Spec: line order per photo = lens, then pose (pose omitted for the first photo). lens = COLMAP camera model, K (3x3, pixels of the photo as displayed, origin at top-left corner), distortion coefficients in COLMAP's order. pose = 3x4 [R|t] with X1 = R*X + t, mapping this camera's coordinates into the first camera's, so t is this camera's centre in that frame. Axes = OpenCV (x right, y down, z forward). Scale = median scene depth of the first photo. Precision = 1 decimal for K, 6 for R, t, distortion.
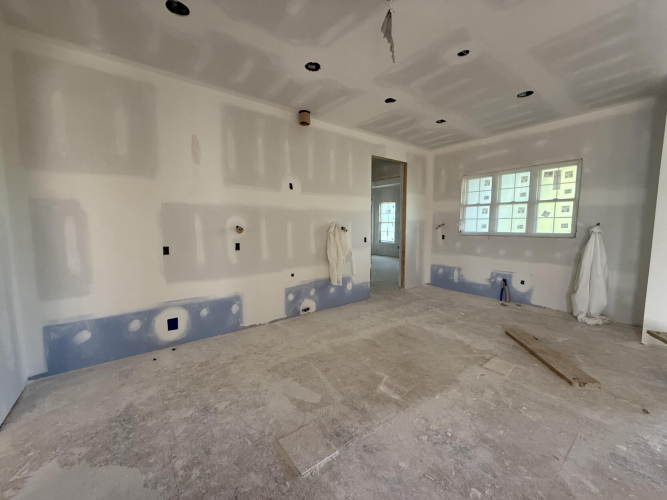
lens RADIAL K [[265.8, 0, 331.4], [0, 265.8, 249.6], [0, 0, 1]] dist [0.000615, -0.000138]
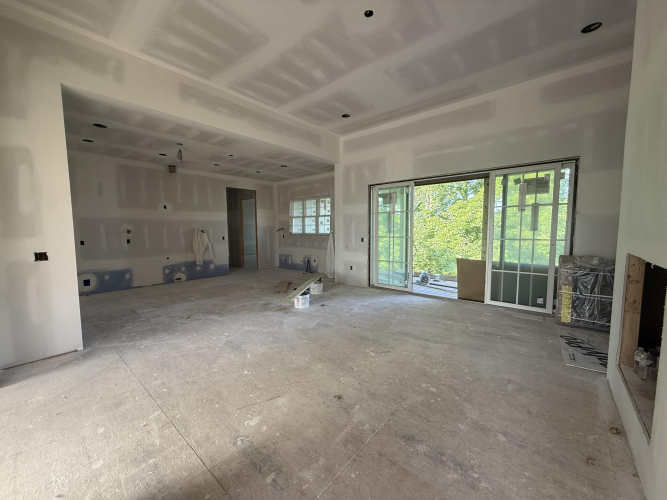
lens RADIAL K [[265.8, 0, 331.4], [0, 265.8, 249.6], [0, 0, 1]] dist [0.000615, -0.000138]
pose [[0.978374, -0.018909, 0.205979, 0.506985], [0.022421, 0.999640, -0.014731, 0.083740], [-0.205626, 0.019031, 0.978446, -0.853206]]
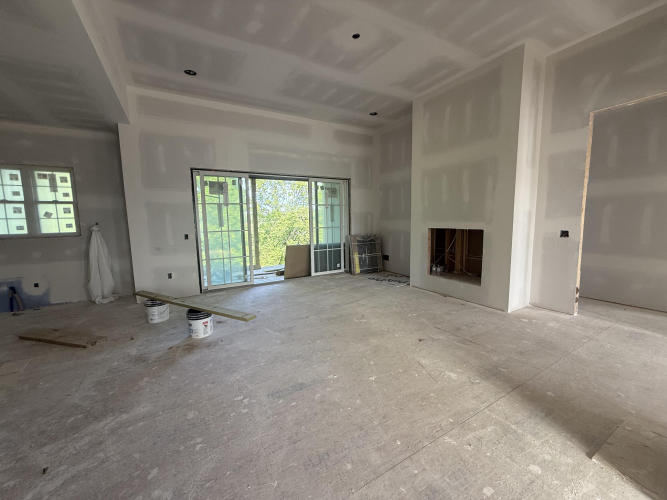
lens RADIAL K [[265.8, 0, 331.4], [0, 265.8, 249.6], [0, 0, 1]] dist [0.000615, -0.000138]
pose [[0.125560, -0.110497, 0.985913, -0.092326], [0.114123, 0.988790, 0.096285, 0.027025], [-0.985500, 0.100426, 0.136762, -0.221374]]
